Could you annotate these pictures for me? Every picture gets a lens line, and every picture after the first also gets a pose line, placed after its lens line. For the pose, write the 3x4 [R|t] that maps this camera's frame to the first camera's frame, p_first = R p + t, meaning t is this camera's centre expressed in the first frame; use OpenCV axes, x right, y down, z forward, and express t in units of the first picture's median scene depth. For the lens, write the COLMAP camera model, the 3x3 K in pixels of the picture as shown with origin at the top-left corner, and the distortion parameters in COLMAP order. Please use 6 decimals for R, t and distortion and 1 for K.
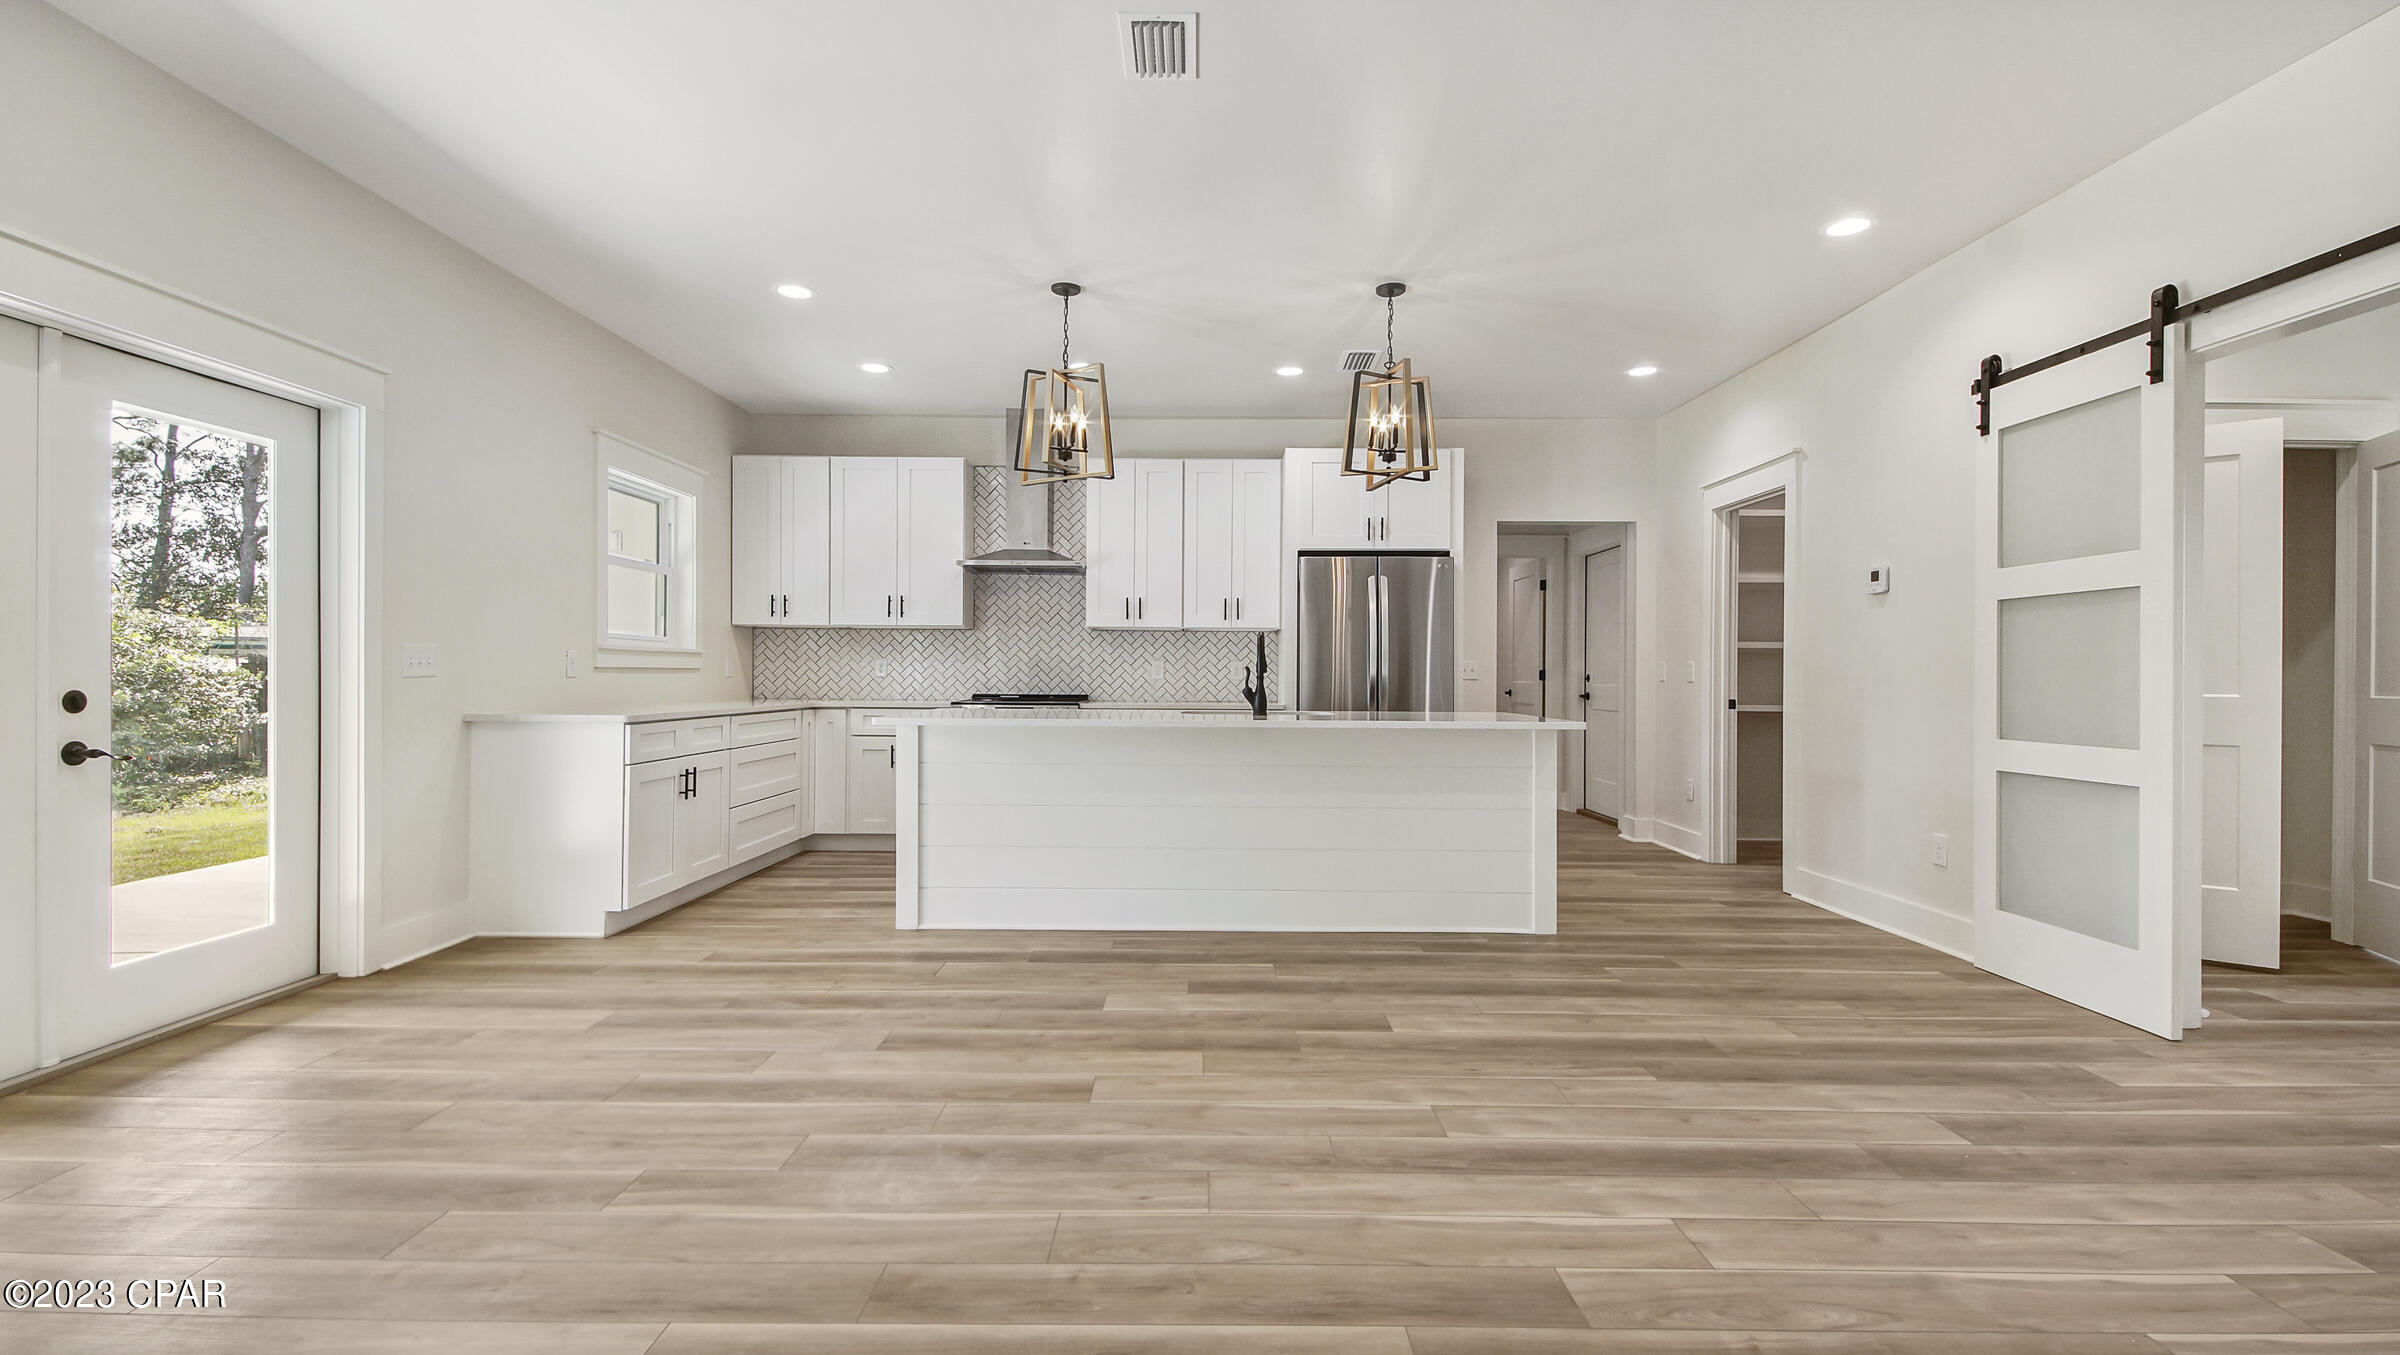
lens RADIAL K [[1061.4, 0, 1184.0], [0, 1061.4, 671.3], [0, 0, 1]] dist [0.015036, 0.000016]
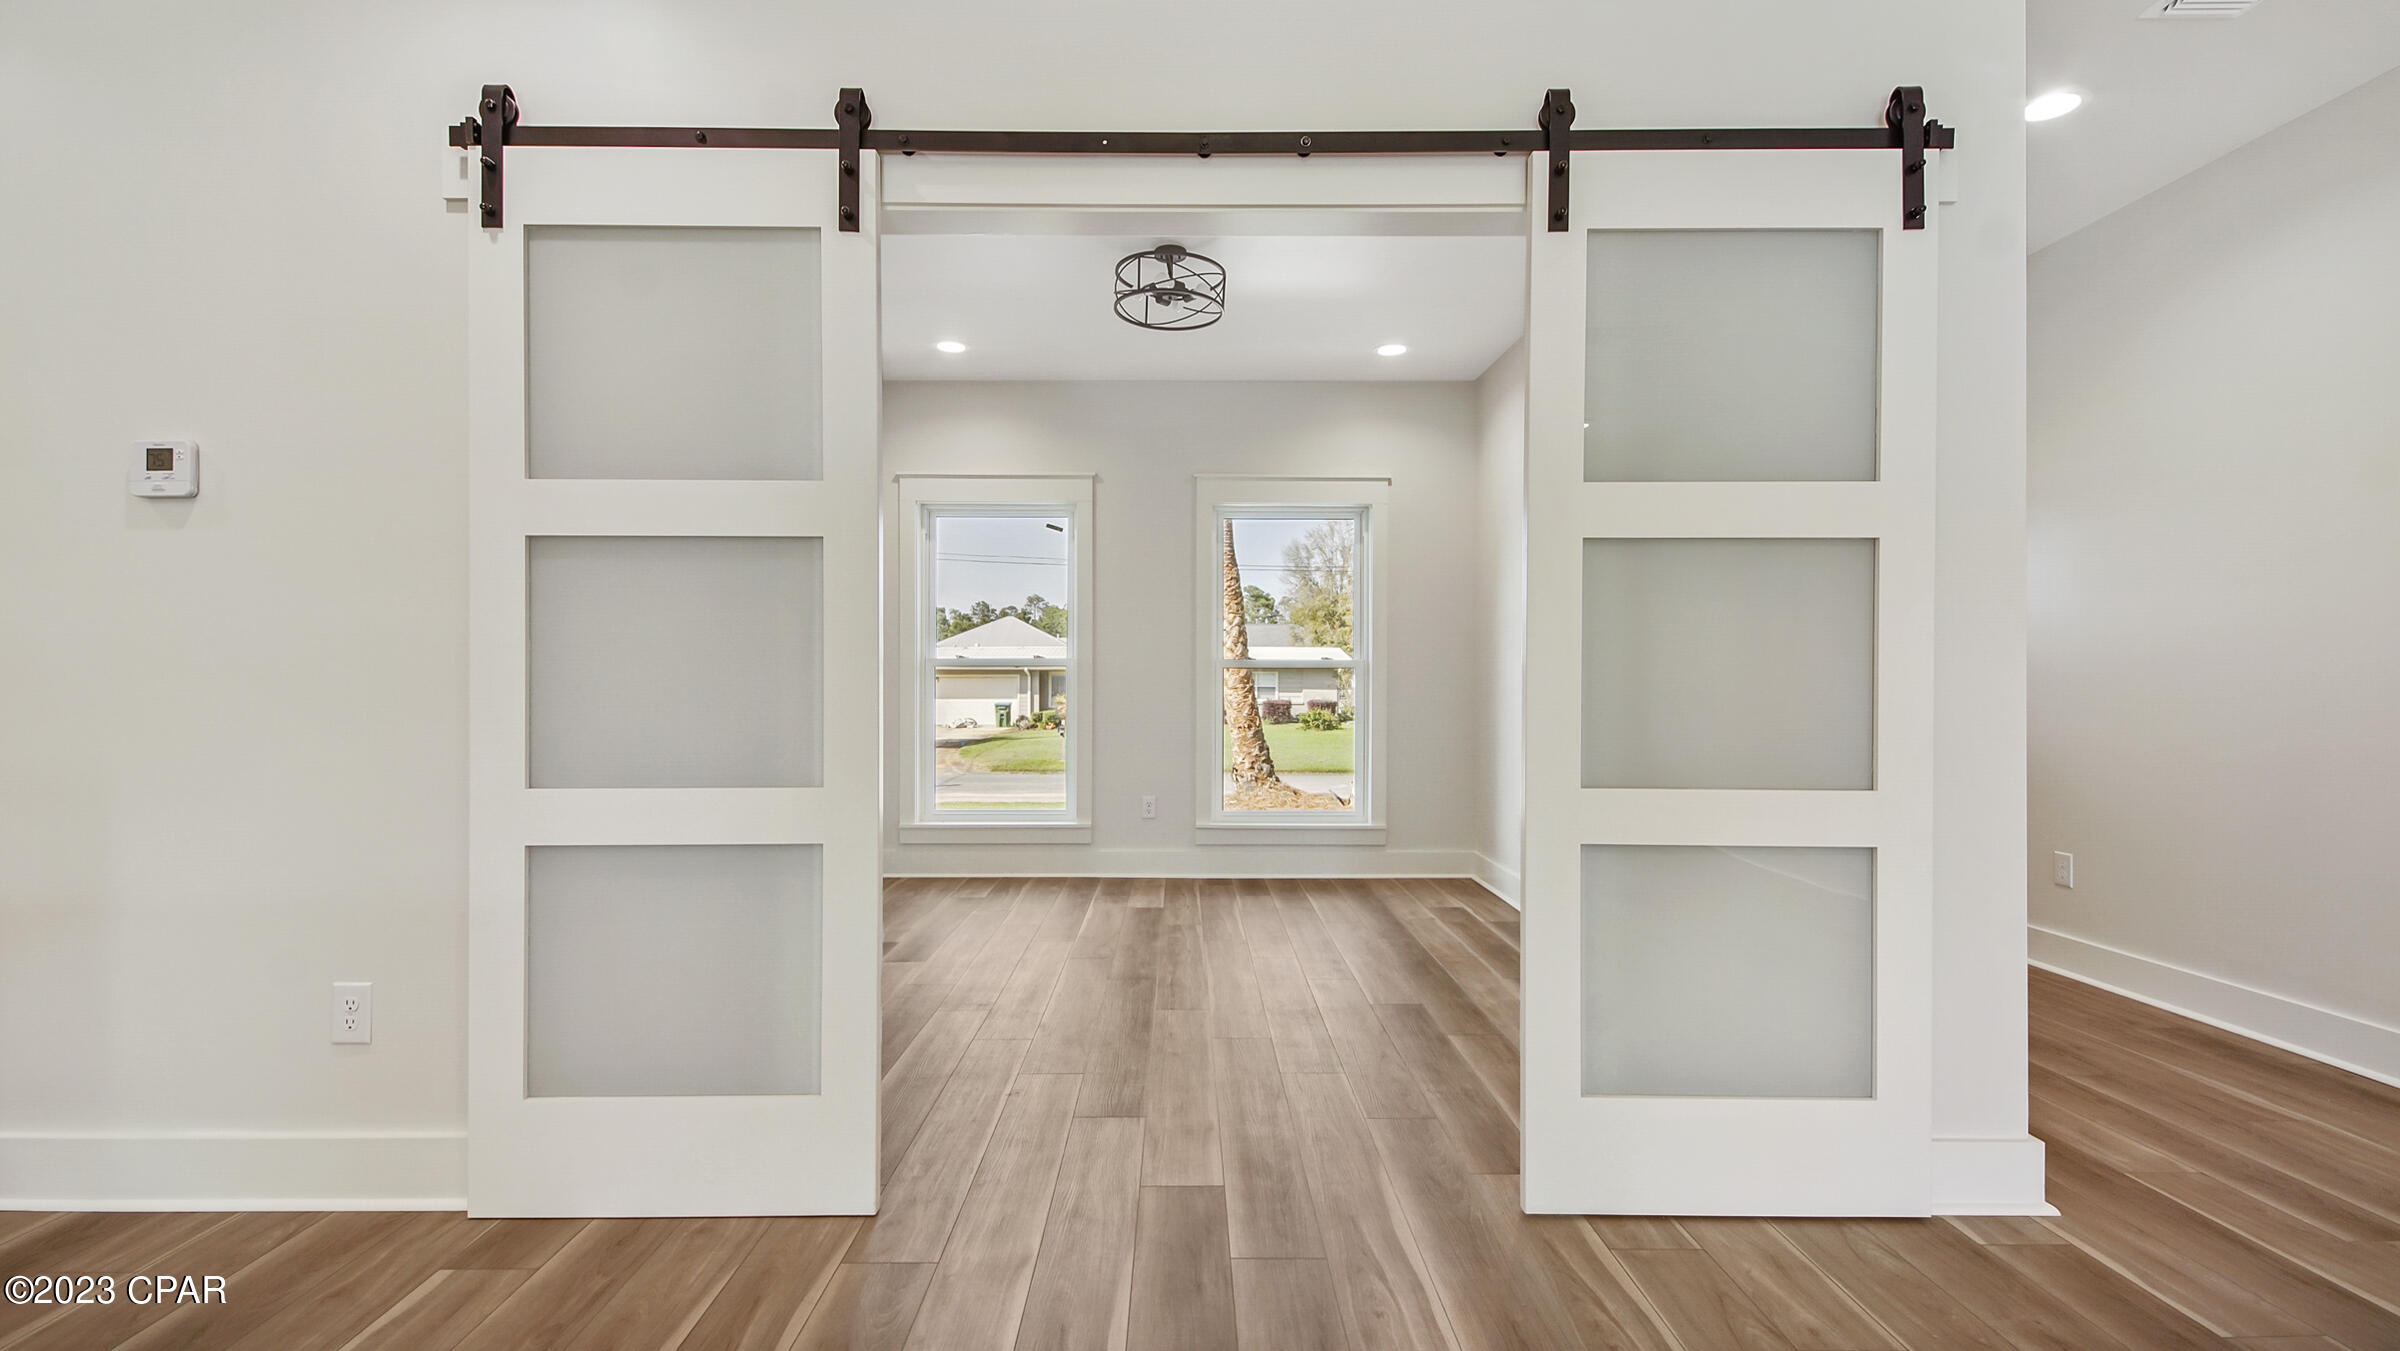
lens RADIAL K [[1040.1, 0, 1203.9], [0, 1040.1, 686.7], [0, 0, 1]] dist [0.011216, -0.000326]
pose [[-0.025099, -0.004386, 0.999675, 0.211637], [-0.001143, 0.999990, 0.004359, 0.008195], [-0.999684, -0.001033, -0.025104, 0.658986]]
